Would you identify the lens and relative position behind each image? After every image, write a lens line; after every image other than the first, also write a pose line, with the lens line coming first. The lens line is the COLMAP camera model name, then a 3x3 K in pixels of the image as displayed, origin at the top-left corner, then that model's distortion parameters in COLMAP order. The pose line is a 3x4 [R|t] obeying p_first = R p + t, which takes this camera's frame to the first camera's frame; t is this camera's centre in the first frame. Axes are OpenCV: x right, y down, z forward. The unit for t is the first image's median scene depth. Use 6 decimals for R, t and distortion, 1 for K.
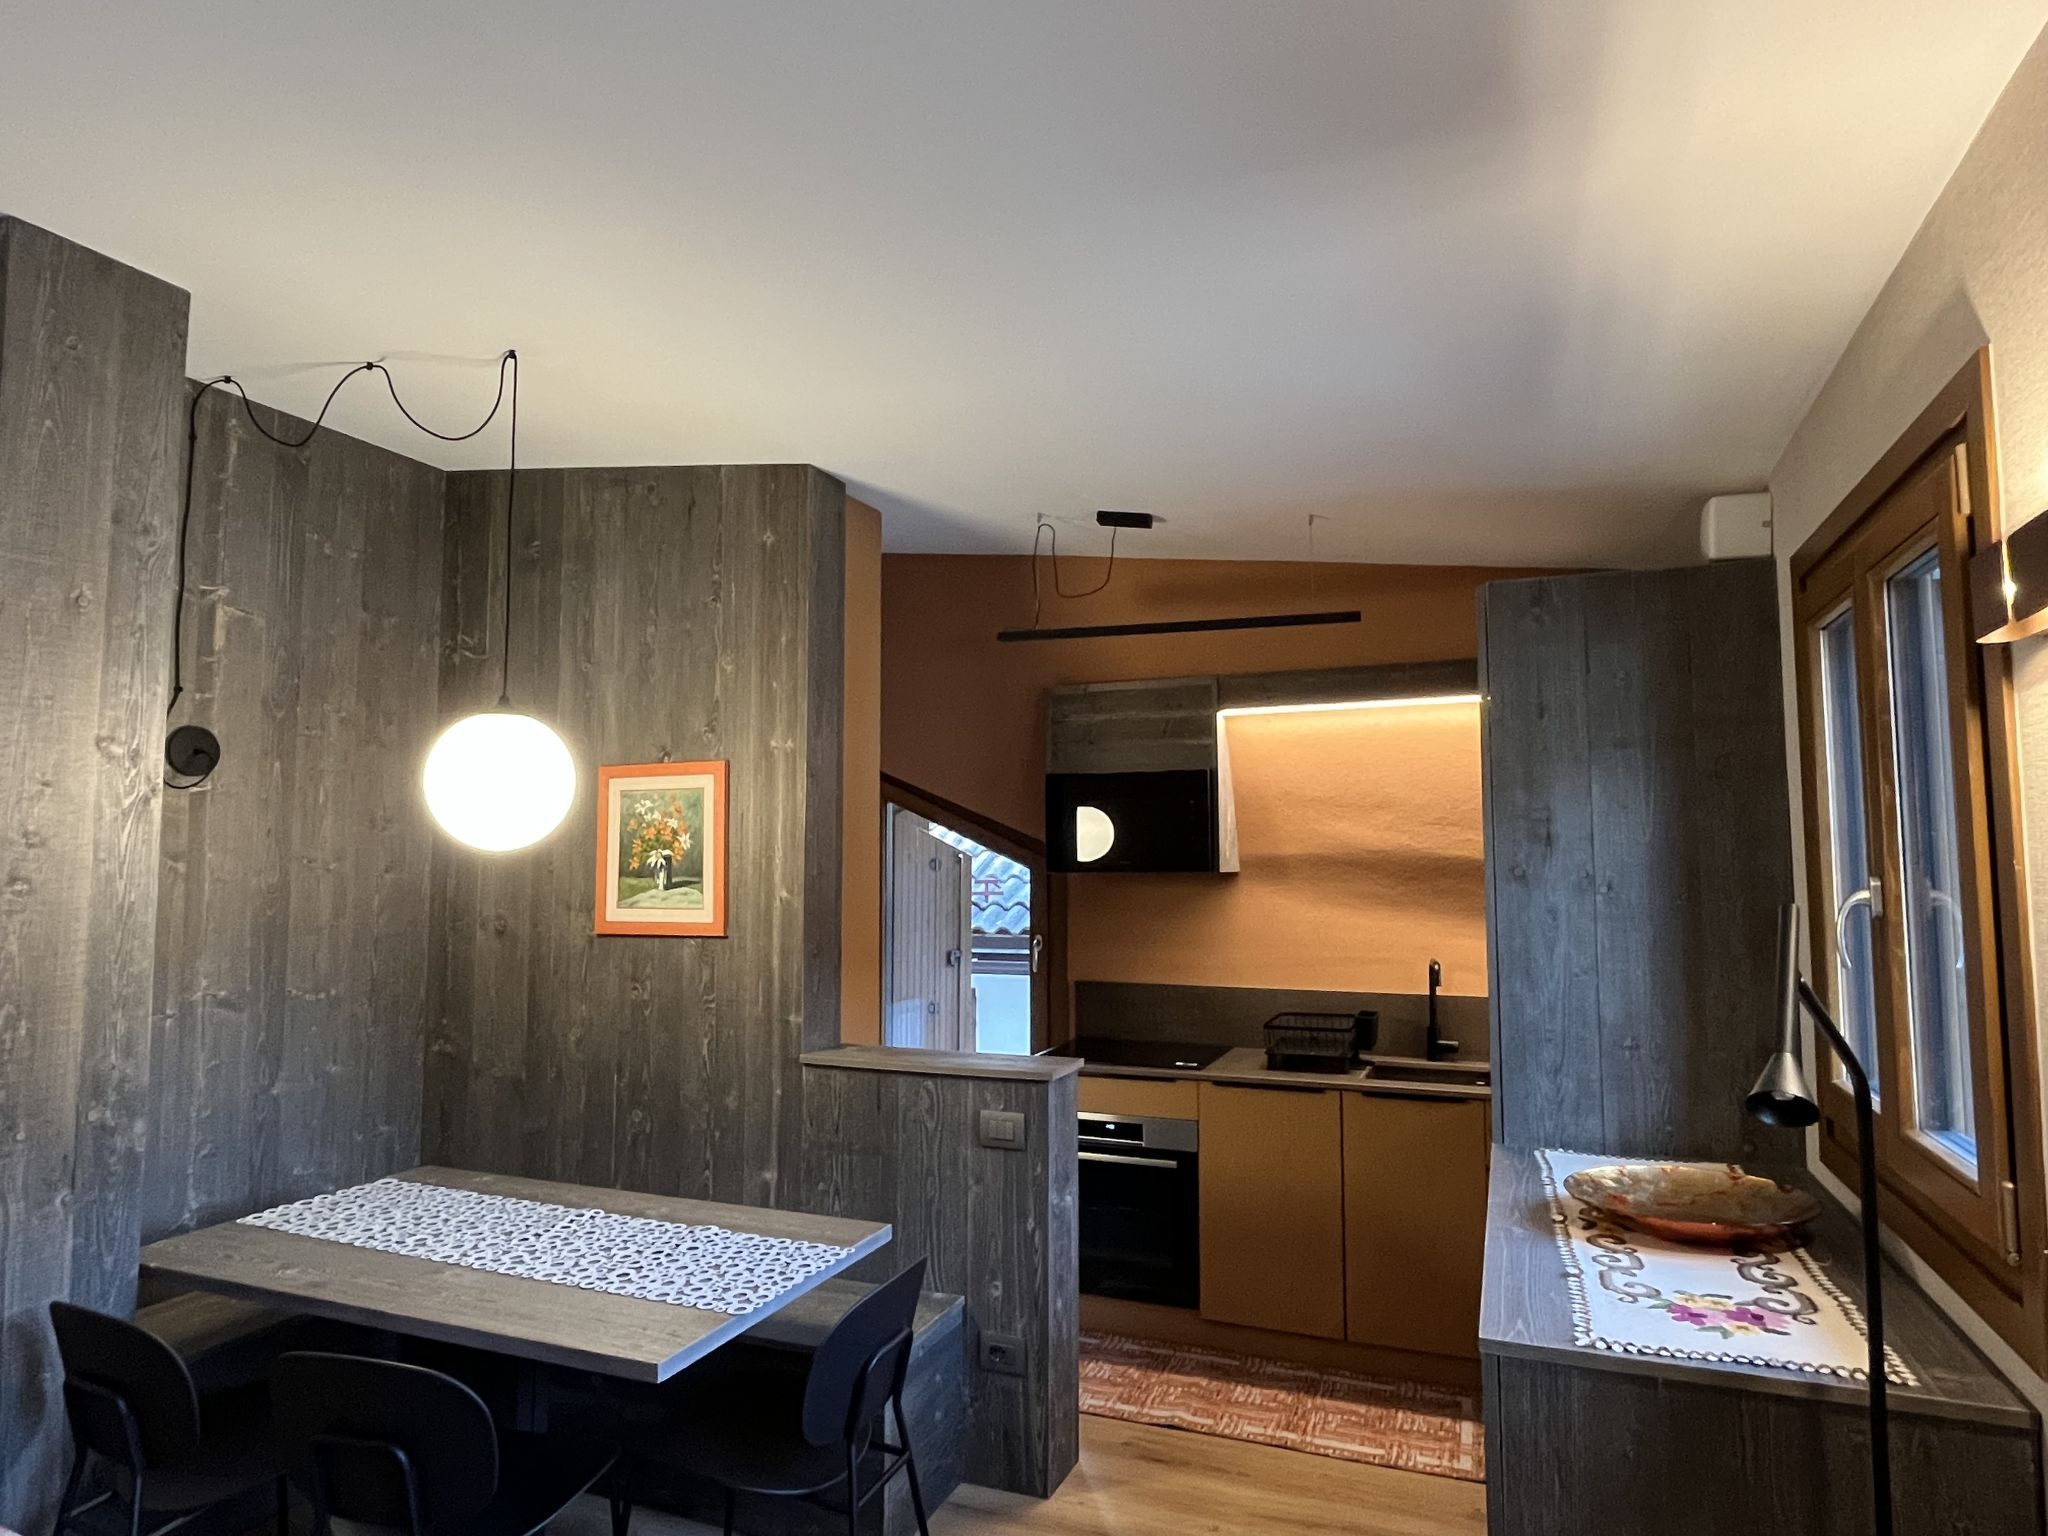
lens RADIAL K [[1214.1, 0, 1021.3], [0, 1214.1, 768.0], [0, 0, 1]] dist [-0.001468, -0.002652]
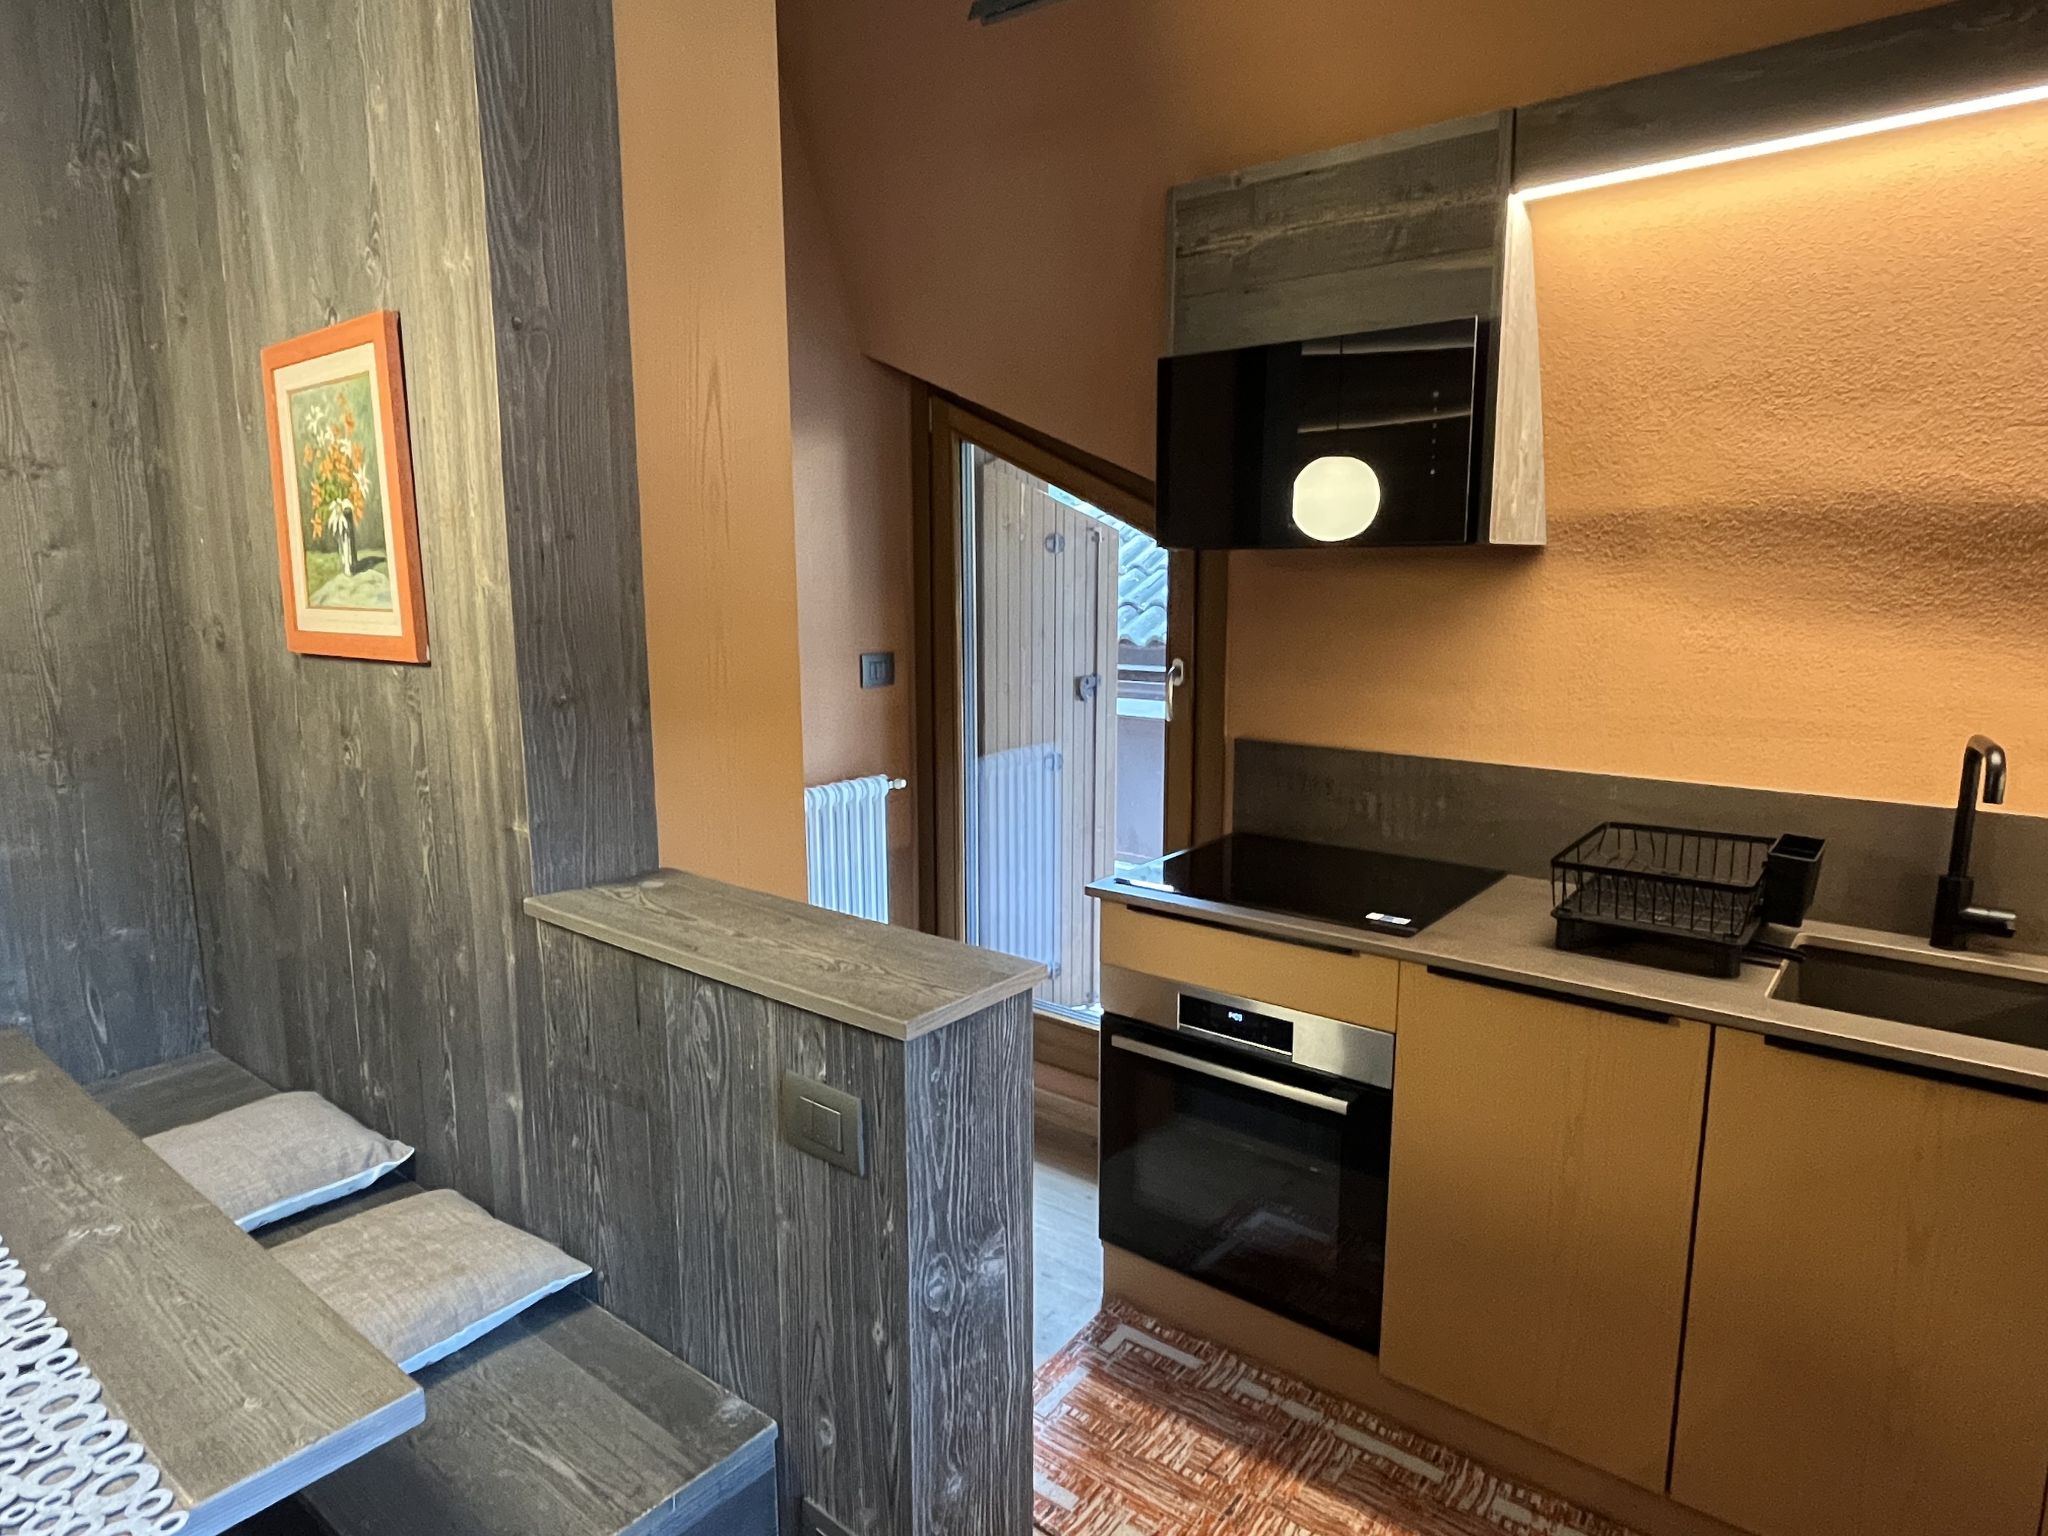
lens RADIAL K [[1214.1, 0, 1016.3], [0, 1214.1, 762.7], [0, 0, 1]] dist [-0.001468, -0.002652]
pose [[0.957599, 0.043863, -0.284747, 0.153319], [0.025200, 0.971803, 0.234445, 0.064654], [0.287001, -0.231680, 0.929492, 0.581648]]
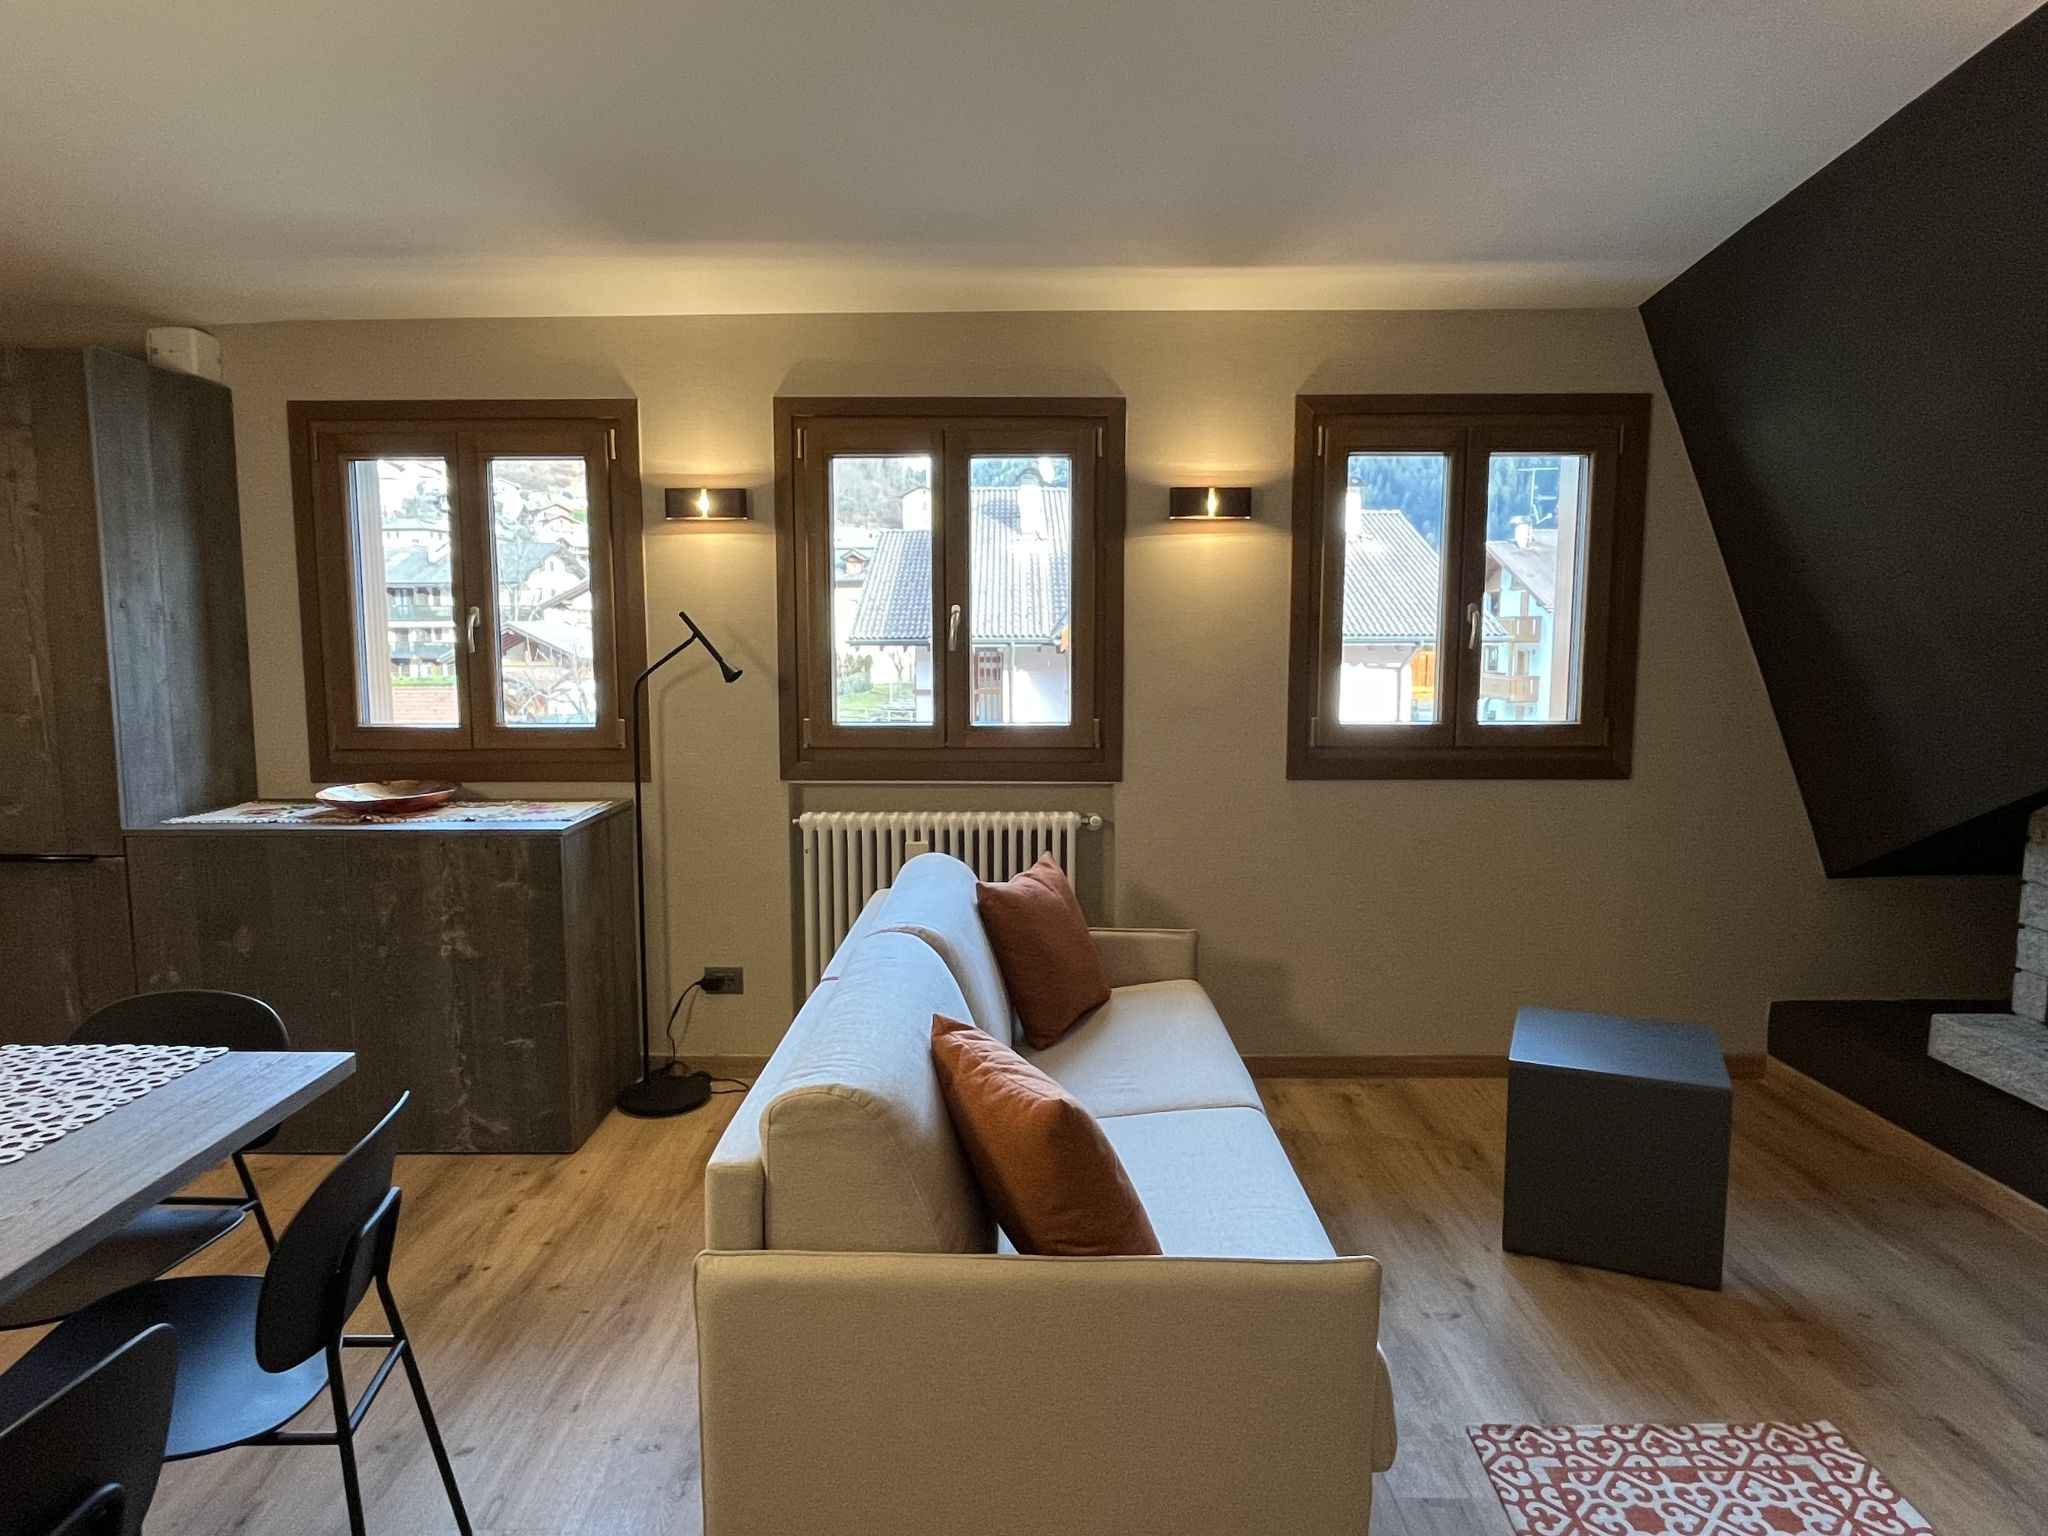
lens RADIAL K [[1214.1, 0, 1013.3], [0, 1214.1, 763.3], [0, 0, 1]] dist [-0.001468, -0.002652]
pose [[-0.373958, -0.097738, 0.922281, -0.842886], [-0.067919, 0.994648, 0.077867, 0.072493], [-0.924955, -0.033521, -0.378594, 0.513720]]
